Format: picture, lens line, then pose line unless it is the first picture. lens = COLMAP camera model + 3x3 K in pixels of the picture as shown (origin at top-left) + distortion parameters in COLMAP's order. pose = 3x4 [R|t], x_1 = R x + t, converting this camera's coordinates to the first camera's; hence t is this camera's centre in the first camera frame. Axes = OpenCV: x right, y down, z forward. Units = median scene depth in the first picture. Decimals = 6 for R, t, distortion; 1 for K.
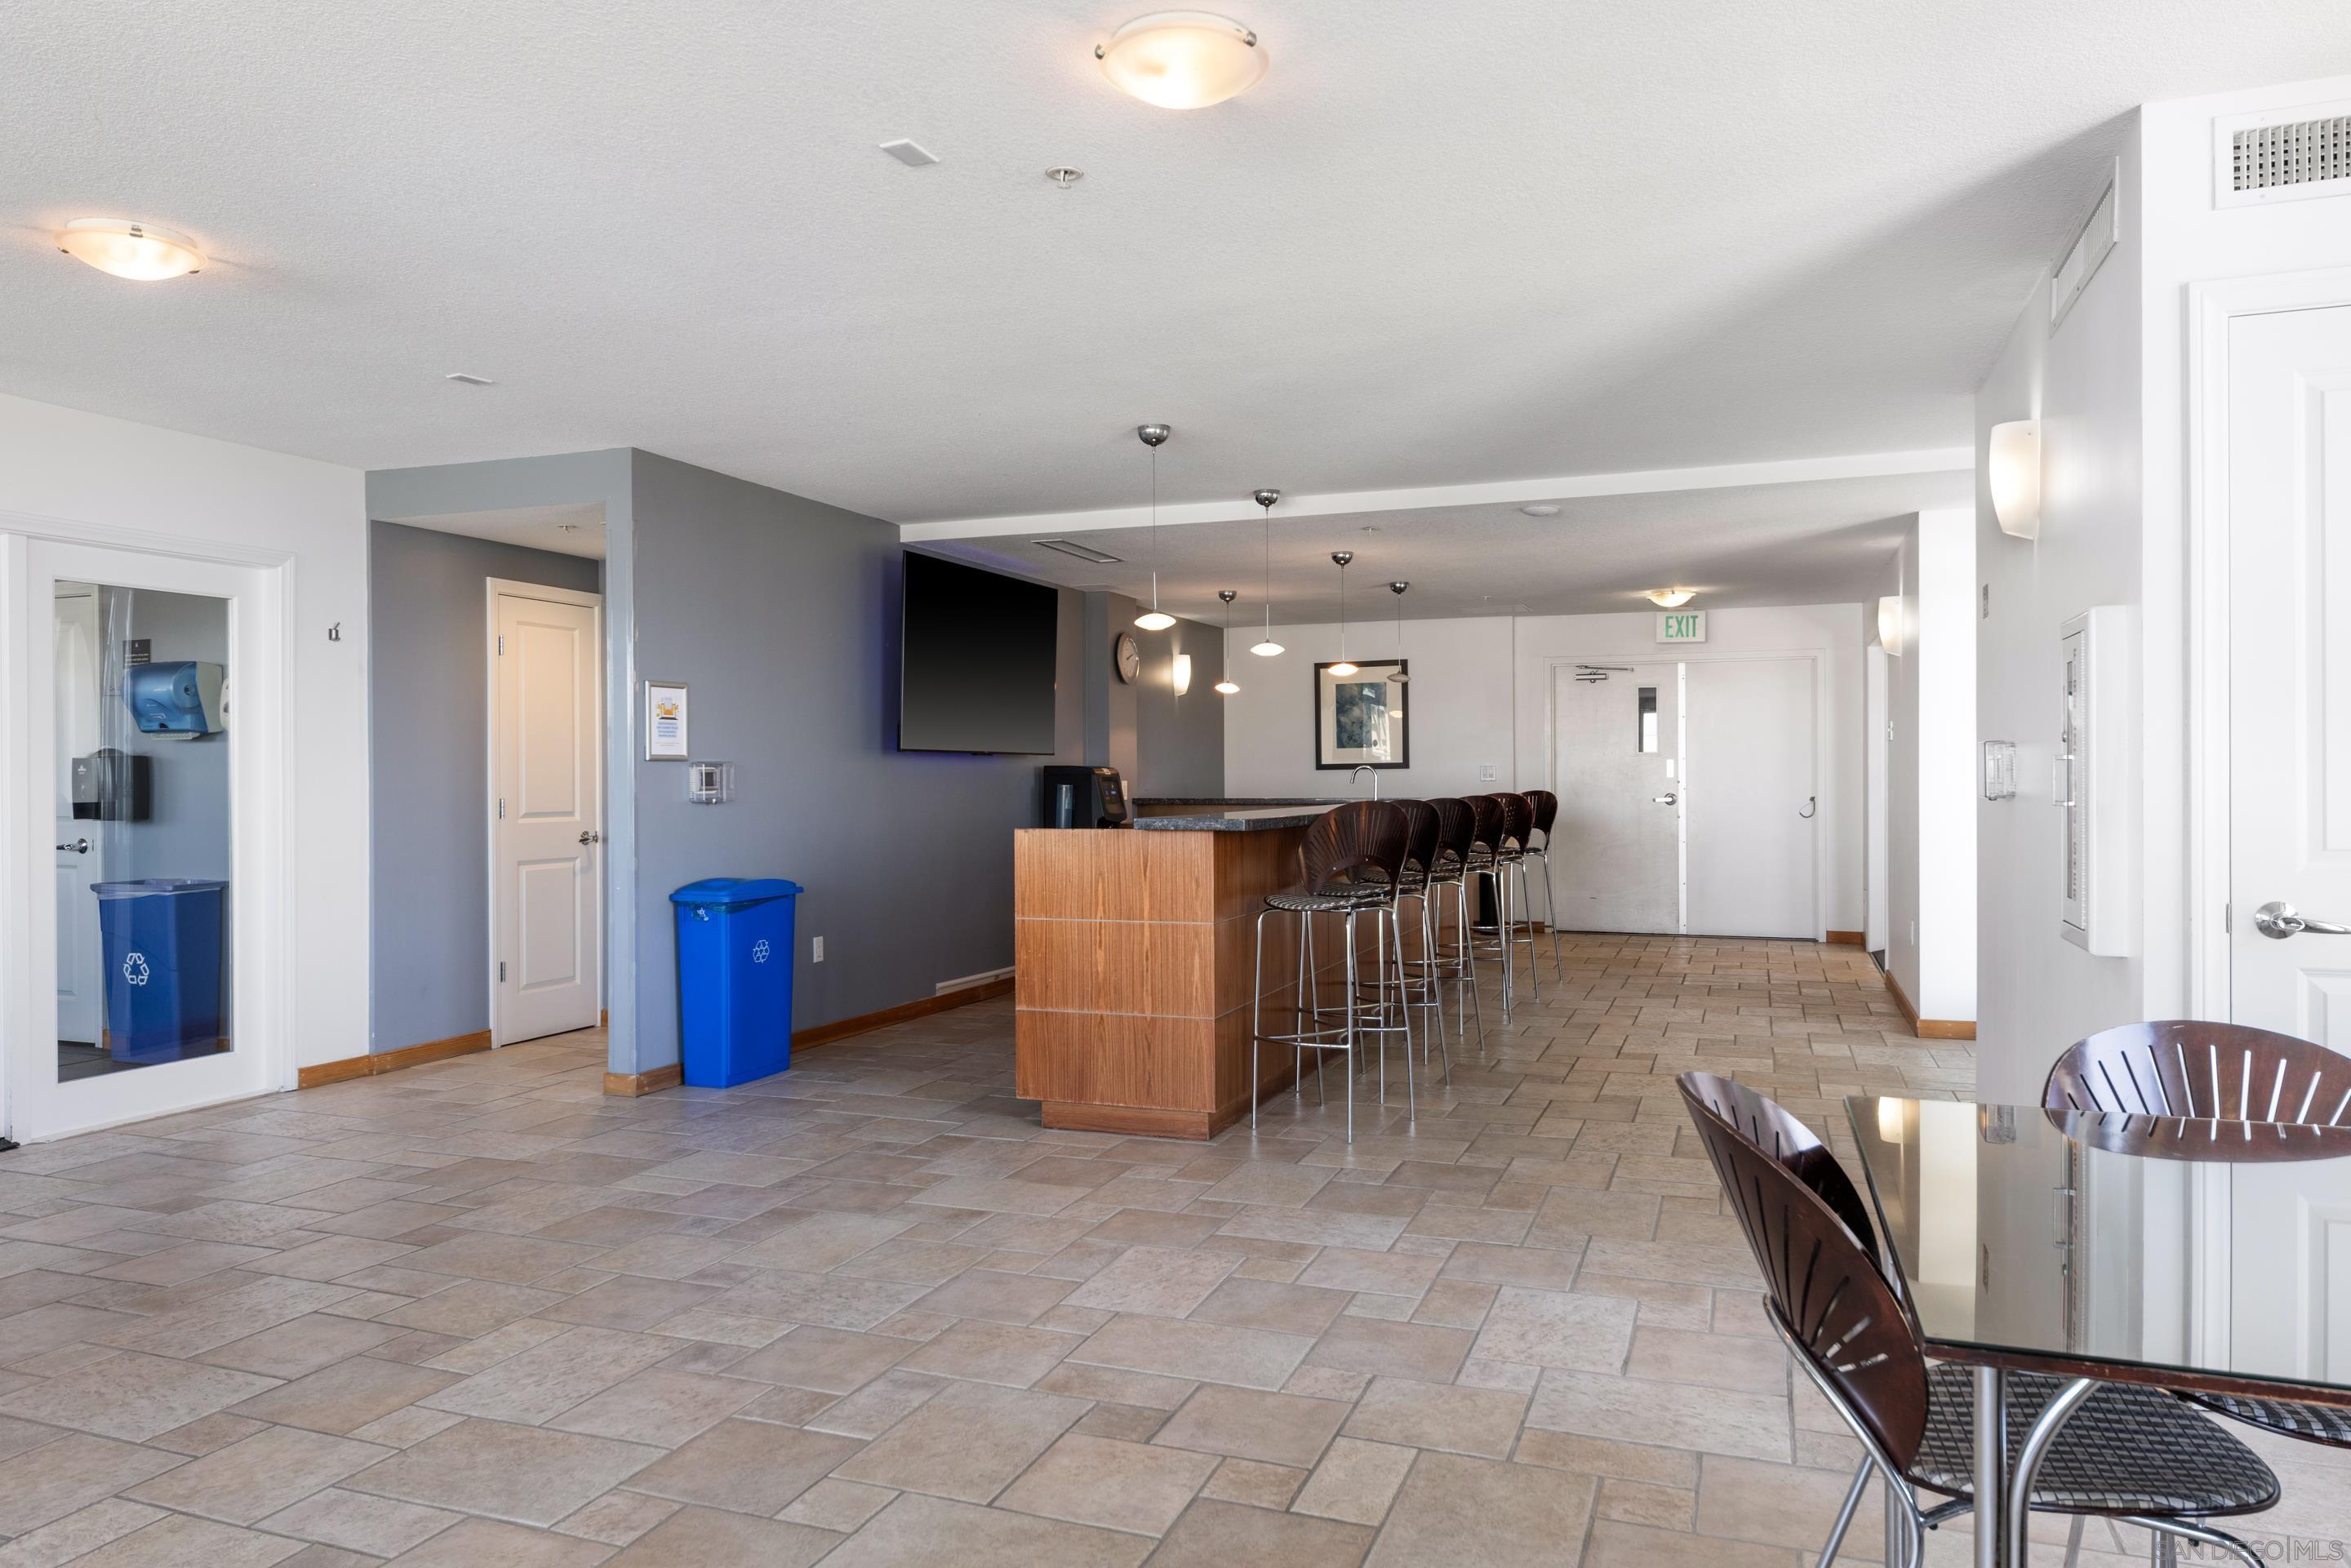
lens RADIAL K [[1518.4, 0, 1175.5], [0, 1518.4, 784.0], [0, 0, 1]] dist [0.002427, 0.004374]
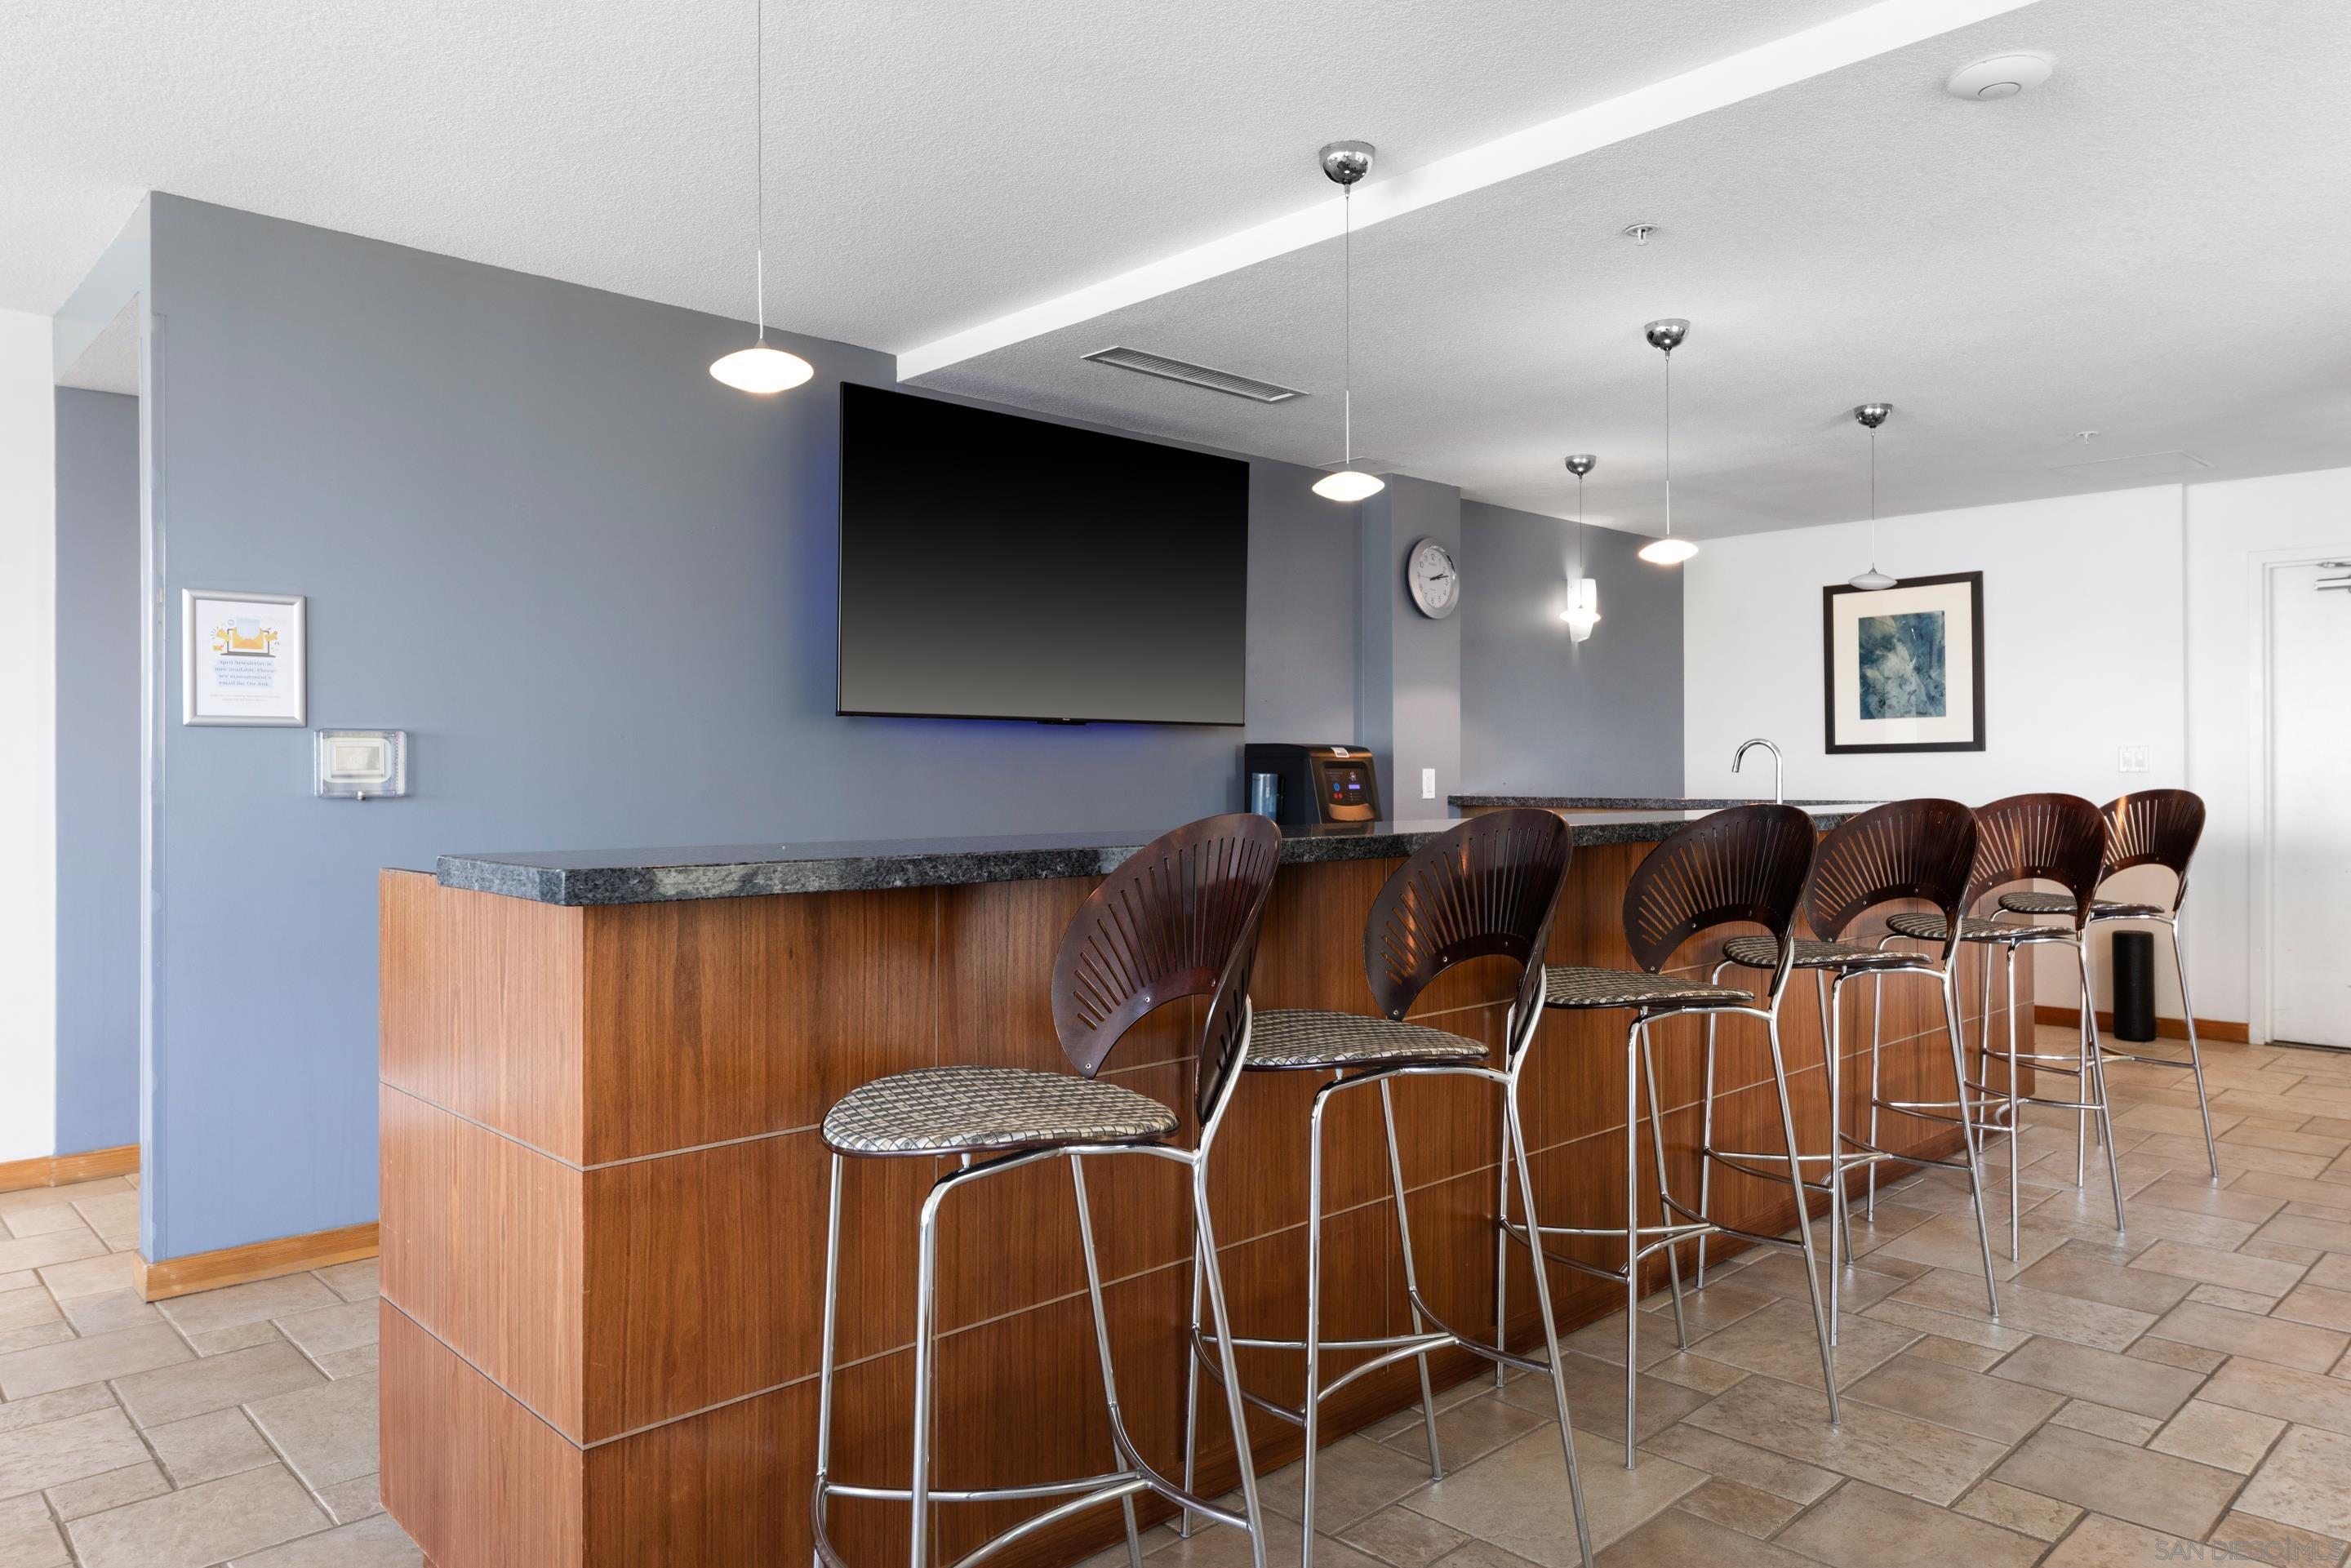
lens RADIAL K [[1518.4, 0, 1175.5], [0, 1518.4, 784.0], [0, 0, 1]] dist [0.002427, 0.004374]
pose [[0.903762, 0.004811, -0.428008, 0.128344], [-0.003366, 0.999986, 0.004131, 0.001790], [0.428022, -0.002293, 0.903766, 0.327546]]
